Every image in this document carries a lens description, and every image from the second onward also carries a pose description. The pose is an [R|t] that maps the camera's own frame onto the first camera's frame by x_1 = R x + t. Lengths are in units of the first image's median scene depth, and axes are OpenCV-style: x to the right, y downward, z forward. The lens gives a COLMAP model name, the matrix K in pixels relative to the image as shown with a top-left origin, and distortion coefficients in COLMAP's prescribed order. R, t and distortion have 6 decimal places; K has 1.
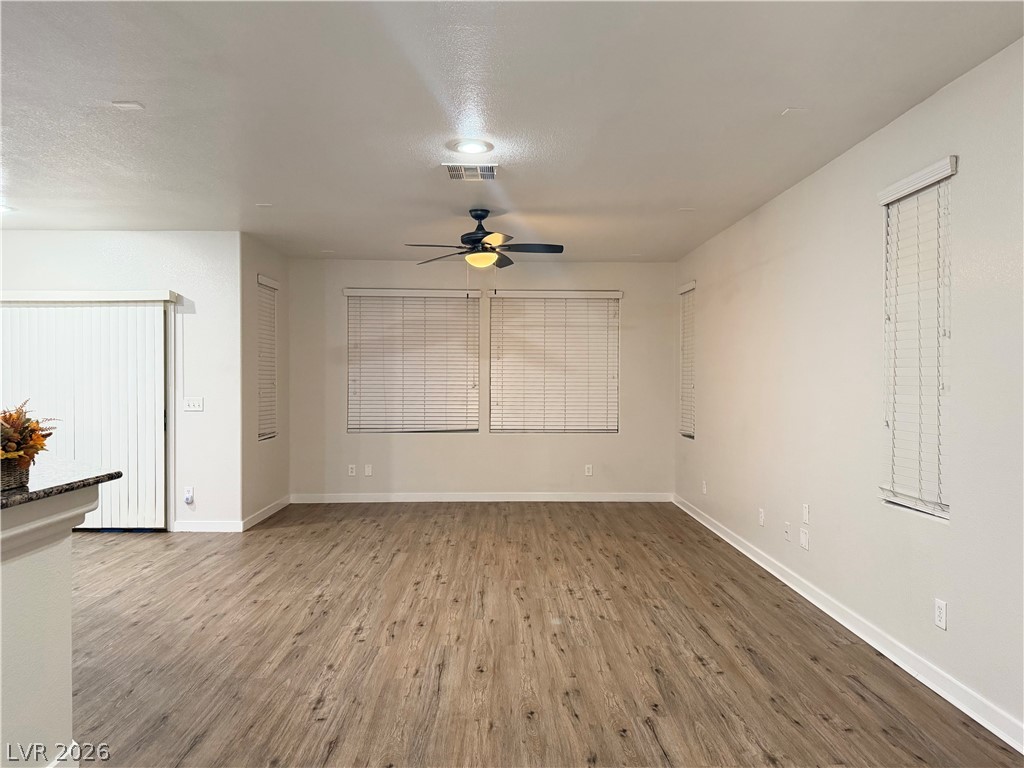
lens RADIAL K [[734.2, 0, 509.4], [0, 734.2, 381.7], [0, 0, 1]] dist [0.158451, -0.289621]
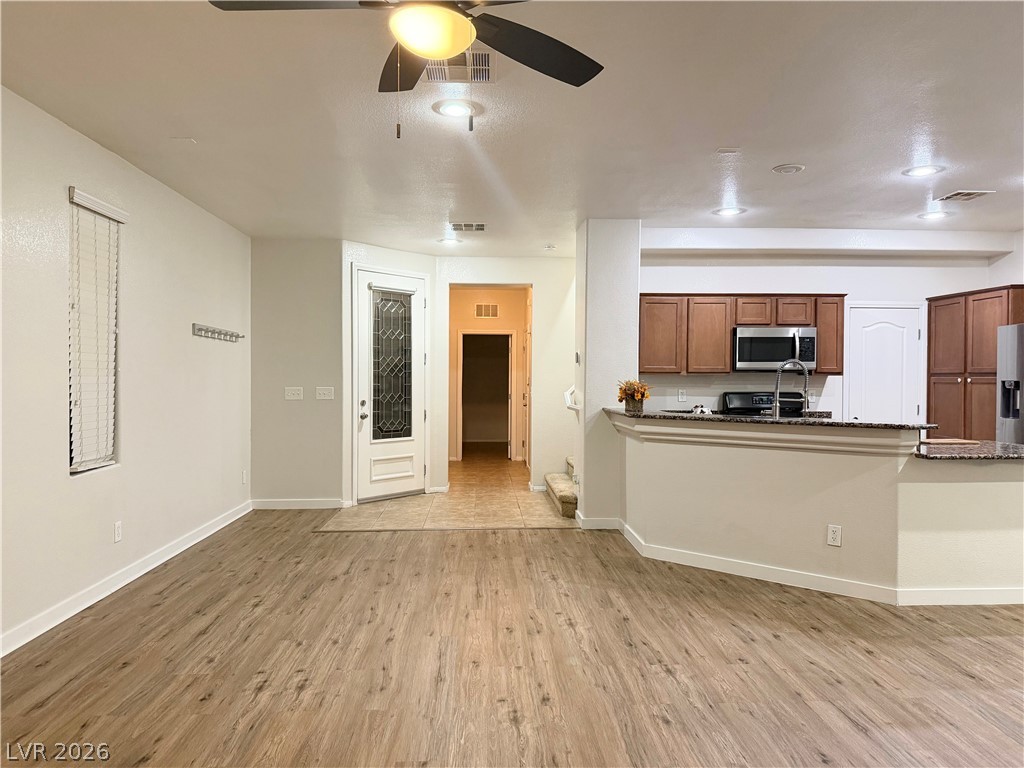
lens RADIAL K [[716.1, 0, 515.3], [0, 716.1, 386.4], [0, 0, 1]] dist [0.095322, -0.144007]
pose [[-0.999324, -0.004744, -0.036466, -0.088982], [-0.005422, 0.999814, 0.018523, 0.006906], [0.036371, 0.018709, -0.999163, 1.823820]]
